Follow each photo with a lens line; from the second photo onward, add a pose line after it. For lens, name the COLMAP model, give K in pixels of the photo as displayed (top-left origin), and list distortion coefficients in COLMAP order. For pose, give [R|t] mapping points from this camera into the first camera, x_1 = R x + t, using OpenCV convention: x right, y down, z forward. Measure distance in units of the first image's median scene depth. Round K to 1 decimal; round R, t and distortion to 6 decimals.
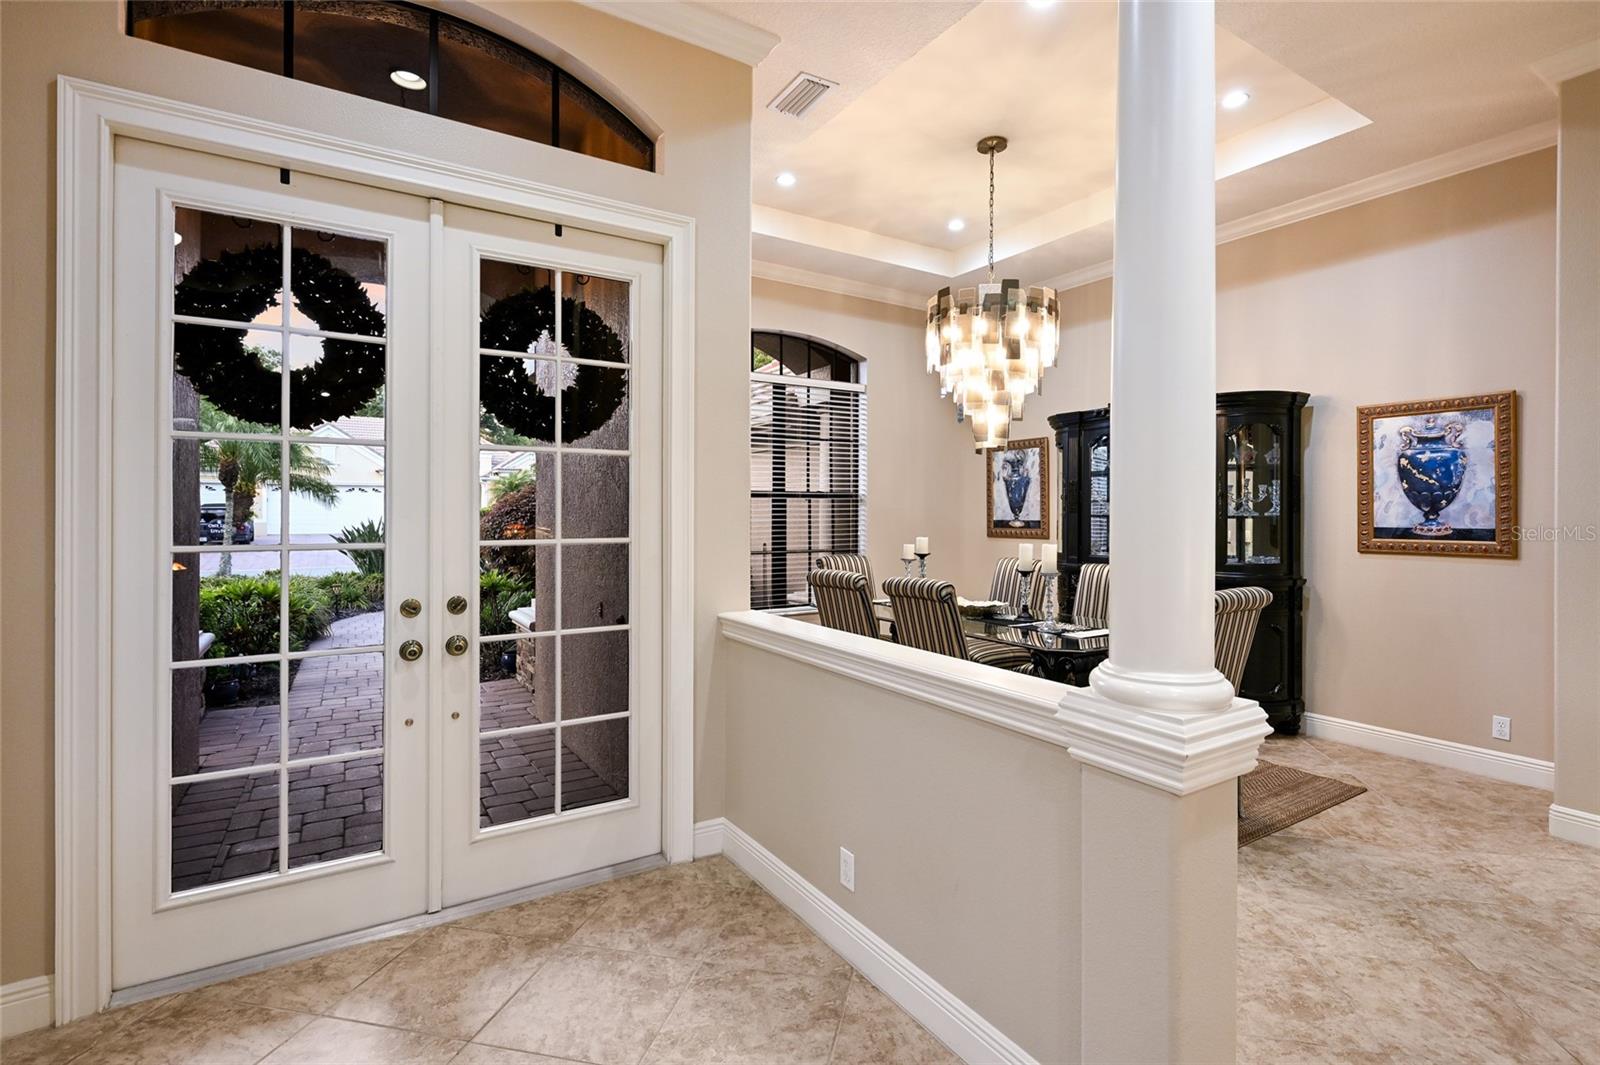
lens RADIAL K [[748.6, 0, 809.8], [0, 748.6, 511.7], [0, 0, 1]] dist [0.001585, 0.000537]
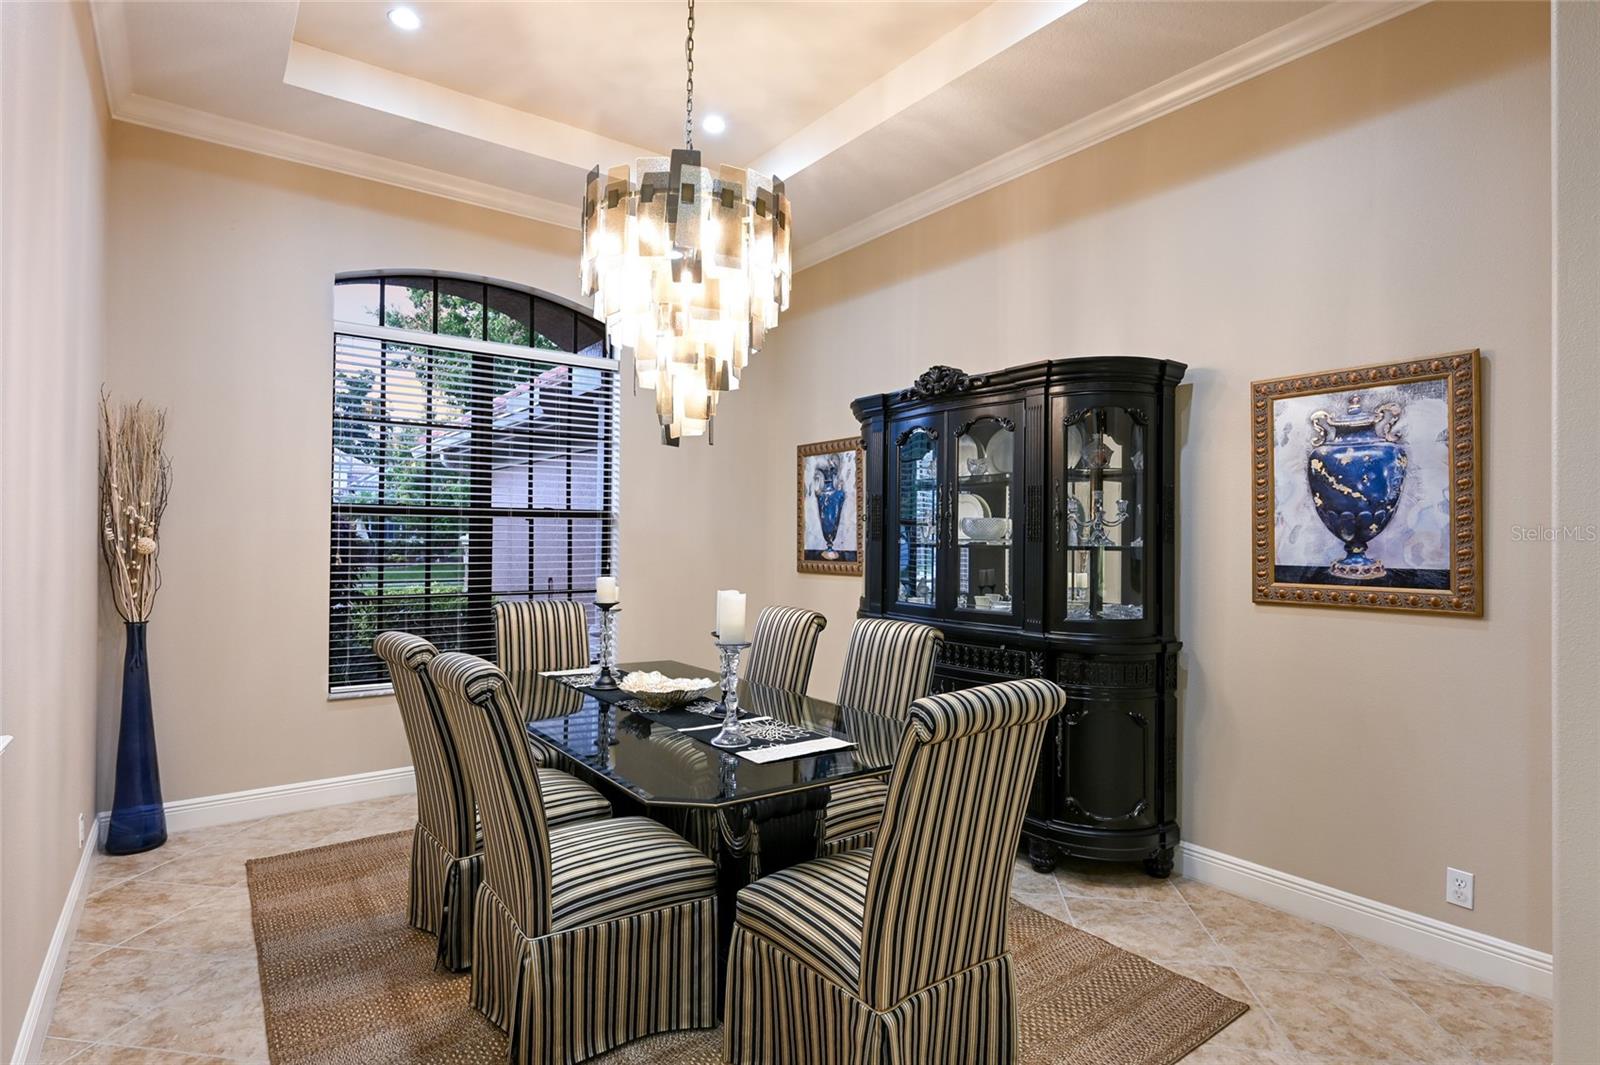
lens RADIAL K [[811.8, 0, 795.3], [0, 811.8, 527.1], [0, 0, 1]] dist [-0.001412, -0.000444]
pose [[0.997812, 0.006689, 0.065774, 0.295631], [-0.005872, 0.999903, -0.012608, -0.001141], [-0.065852, 0.012194, 0.997755, 0.328508]]
